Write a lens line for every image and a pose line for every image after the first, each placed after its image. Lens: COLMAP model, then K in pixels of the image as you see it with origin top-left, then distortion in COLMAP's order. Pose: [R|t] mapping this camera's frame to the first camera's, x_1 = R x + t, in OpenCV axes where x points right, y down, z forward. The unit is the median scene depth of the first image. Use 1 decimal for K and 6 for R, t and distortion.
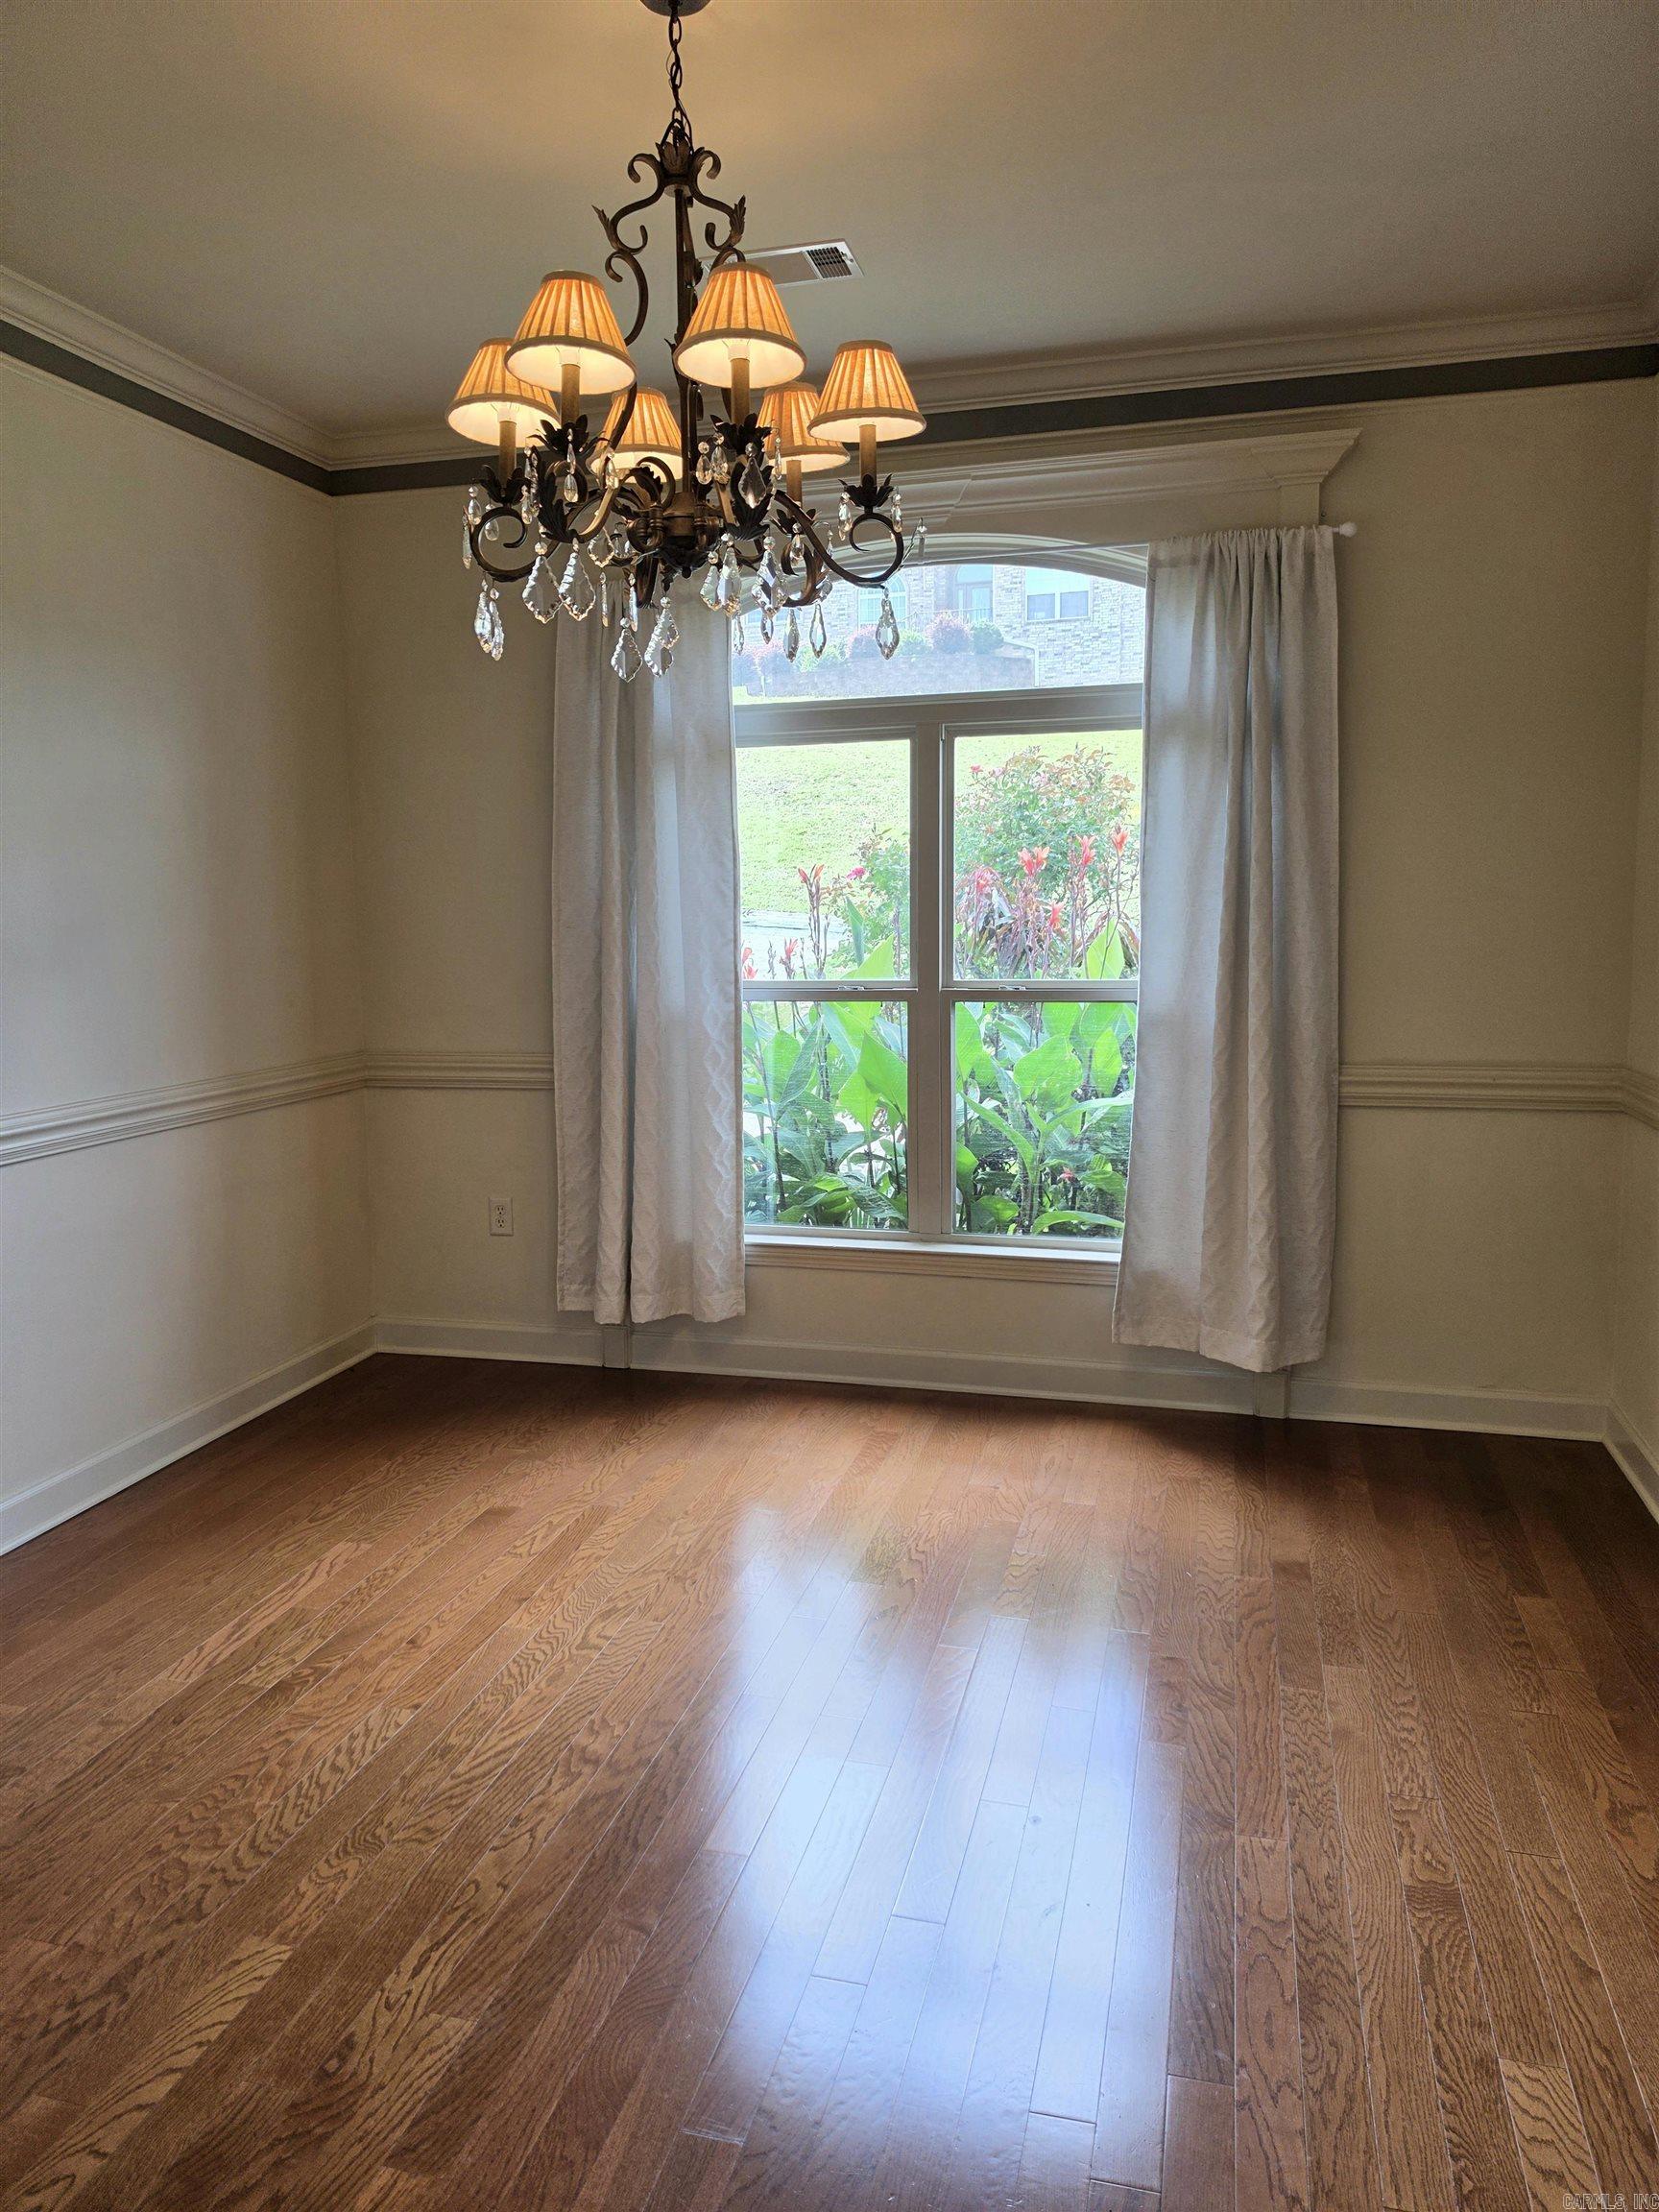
lens RADIAL K [[1514.3, 0, 824.2], [0, 1514.3, 1061.1], [0, 0, 1]] dist [0.074308, -0.073278]
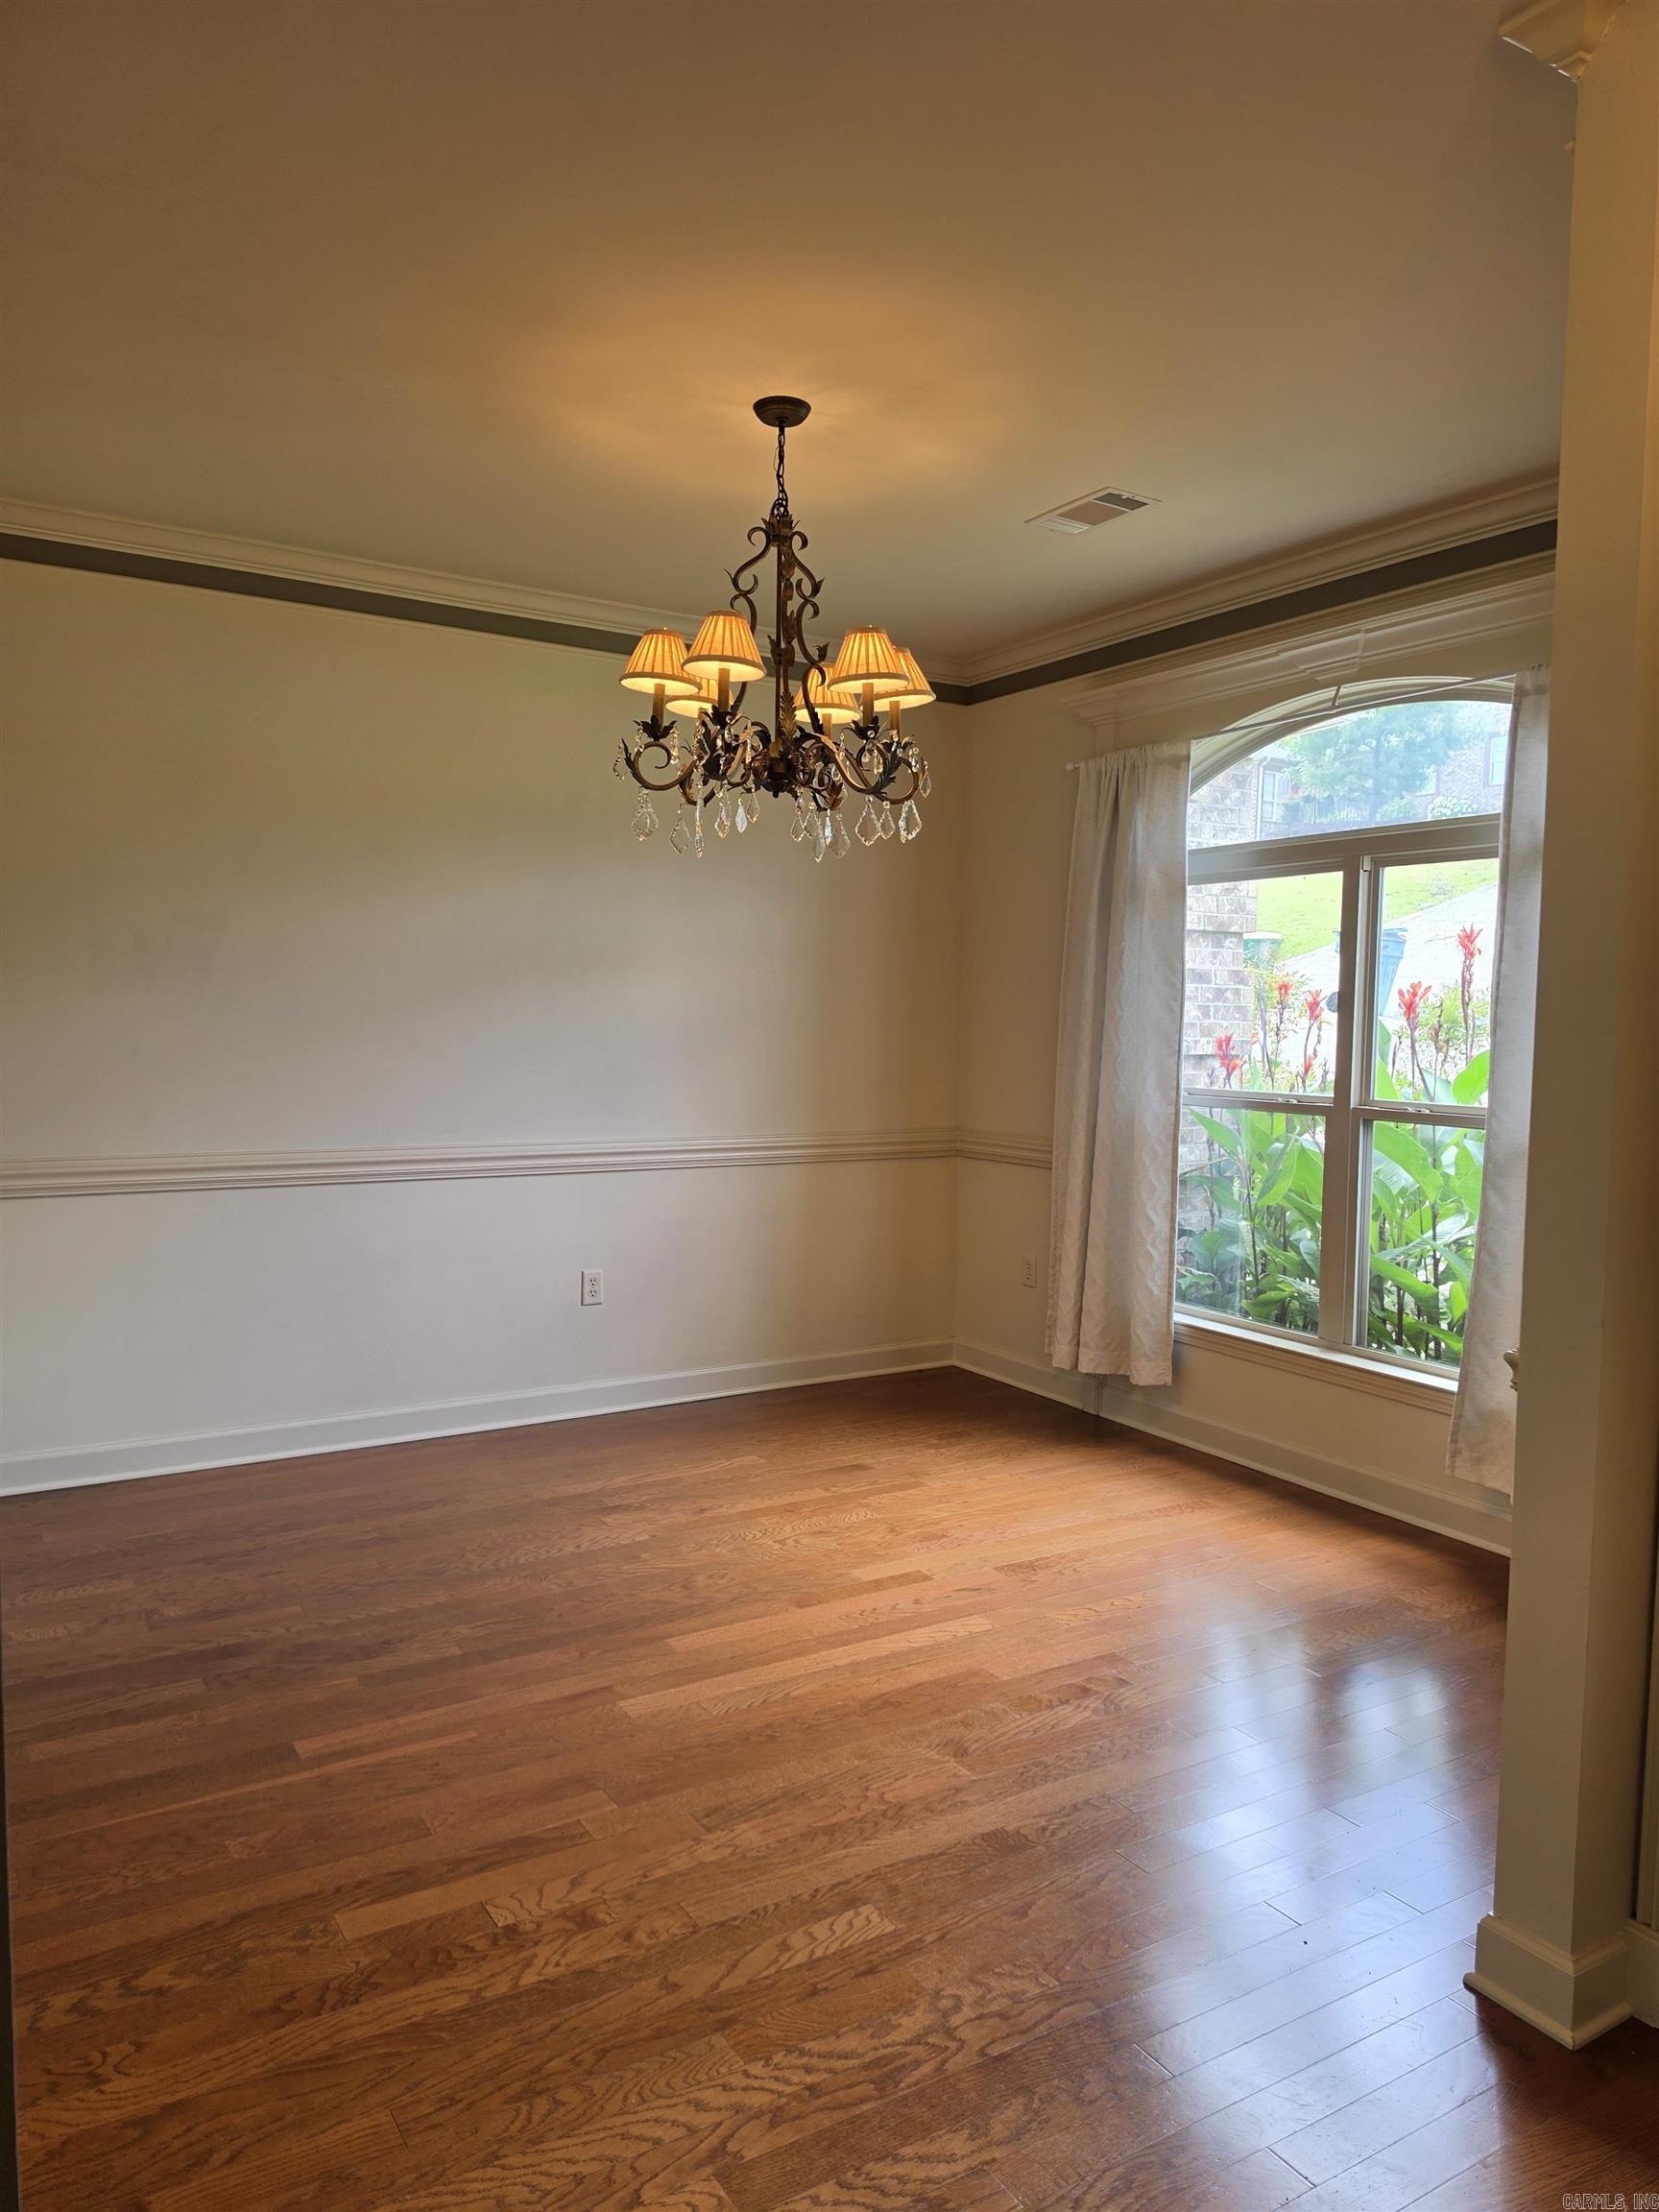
lens RADIAL K [[1498.8, 0, 829.5], [0, 1498.8, 1106.0], [0, 0, 1]] dist [0.076169, -0.085686]
pose [[0.739409, 0.067789, -0.669835, 0.544651], [-0.096549, 0.995311, -0.005849, -0.008343], [0.666298, 0.068996, 0.742487, -0.015115]]
